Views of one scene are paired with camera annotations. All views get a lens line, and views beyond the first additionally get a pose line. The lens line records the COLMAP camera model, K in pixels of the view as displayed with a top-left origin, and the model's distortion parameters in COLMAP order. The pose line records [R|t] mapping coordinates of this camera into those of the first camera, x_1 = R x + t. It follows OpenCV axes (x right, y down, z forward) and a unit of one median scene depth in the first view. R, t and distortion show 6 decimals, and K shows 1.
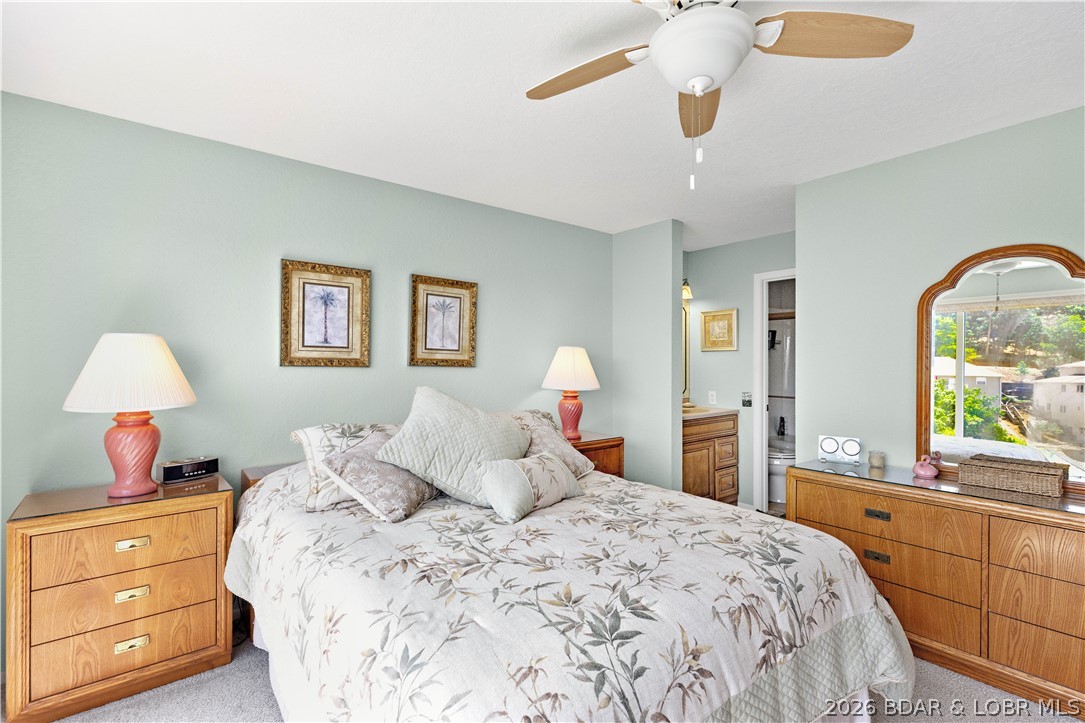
lens RADIAL K [[494.8, 0, 552.2], [0, 494.8, 367.9], [0, 0, 1]] dist [0.003928, -0.000444]
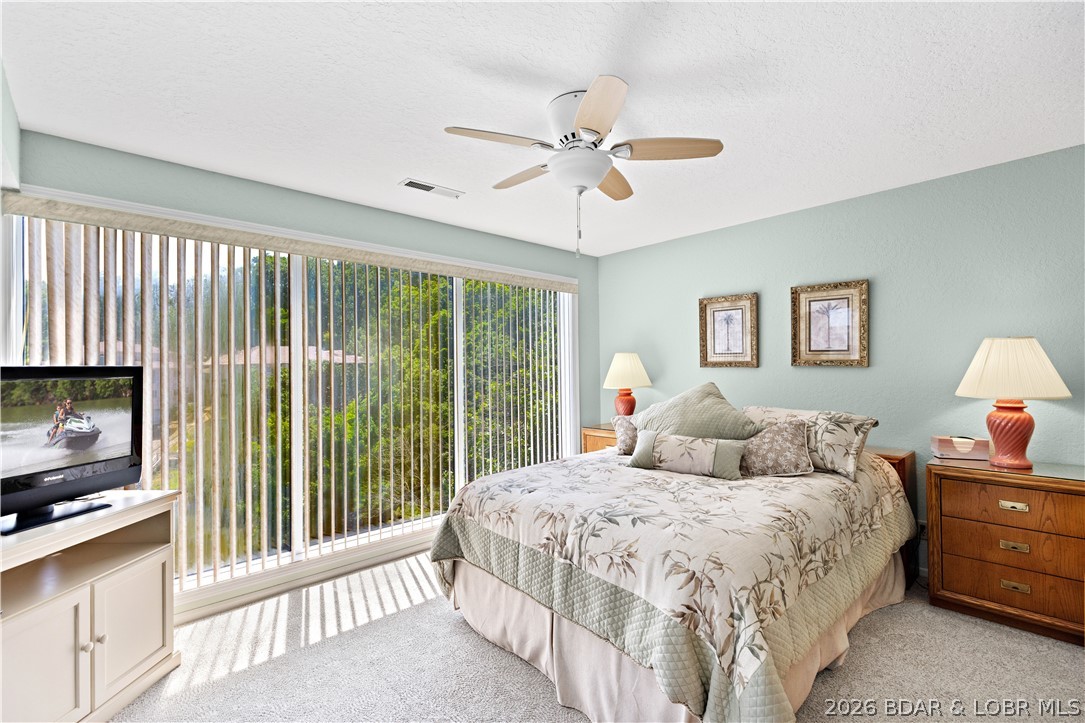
lens RADIAL K [[483.7, 0, 554.0], [0, 483.7, 358.0], [0, 0, 1]] dist [0.008625, -0.001136]
pose [[0.089939, -0.017249, -0.995798, 0.793844], [0.002746, 0.999851, -0.017072, -0.005666], [0.995944, -0.001199, 0.089972, 0.339287]]
